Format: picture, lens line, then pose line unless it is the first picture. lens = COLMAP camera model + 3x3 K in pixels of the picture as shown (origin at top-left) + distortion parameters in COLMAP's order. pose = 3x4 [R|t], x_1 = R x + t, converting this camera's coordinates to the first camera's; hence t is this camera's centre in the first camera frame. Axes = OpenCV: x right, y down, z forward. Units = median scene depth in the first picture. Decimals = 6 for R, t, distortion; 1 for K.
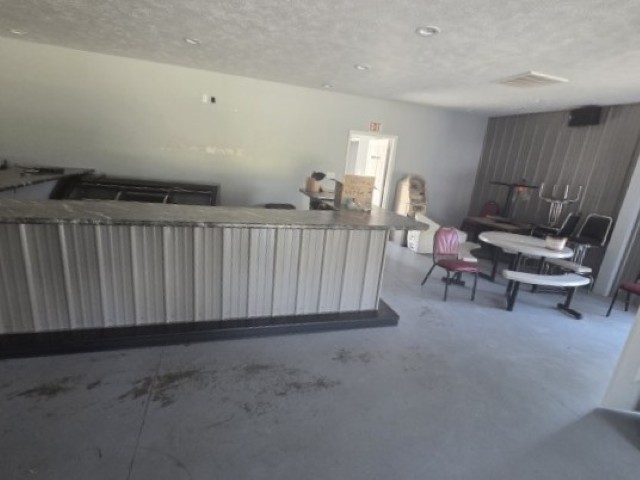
lens RADIAL K [[313.0, 0, 320.0], [0, 313.0, 240.0], [0, 0, 1]] dist [-0.000673, 0.000139]
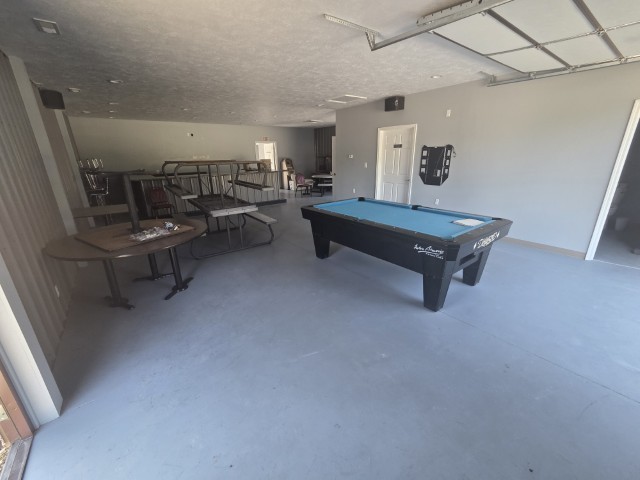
lens RADIAL K [[262.5, 0, 320.0], [0, 262.5, 240.0], [0, 0, 1]] dist [0.000023, -0.000051]
pose [[0.928961, -0.217988, 0.299186, -0.262122], [0.197742, 0.975468, 0.096747, 0.351673], [-0.312936, -0.030712, 0.949278, -1.344707]]
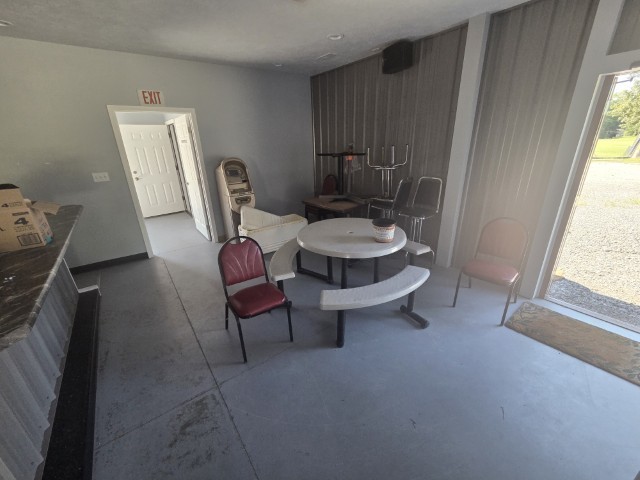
lens RADIAL K [[262.5, 0, 320.0], [0, 262.5, 240.0], [0, 0, 1]] dist [0.000023, -0.000051]
pose [[0.932325, -0.233872, 0.275816, 0.413953], [0.202442, 0.969550, 0.137805, -0.080514], [-0.299646, -0.072642, 0.951281, 0.433373]]
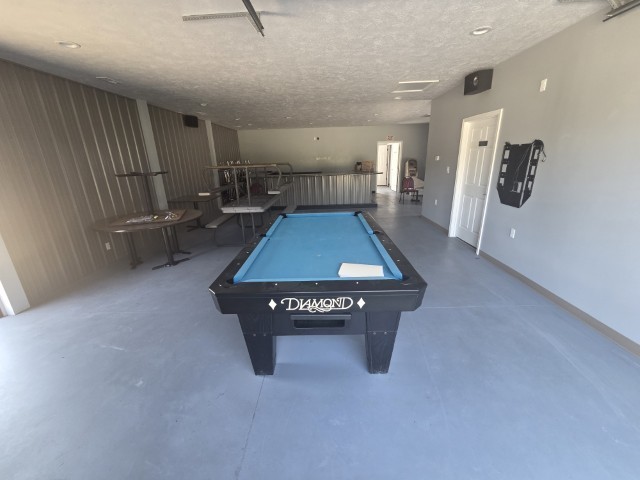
lens RADIAL K [[262.5, 0, 320.0], [0, 262.5, 240.0], [0, 0, 1]] dist [0.000023, -0.000051]
pose [[0.943670, -0.024823, -0.329954, 0.424268], [0.034471, 0.999131, 0.023423, 0.389135], [0.329086, -0.033477, 0.943706, -1.233963]]
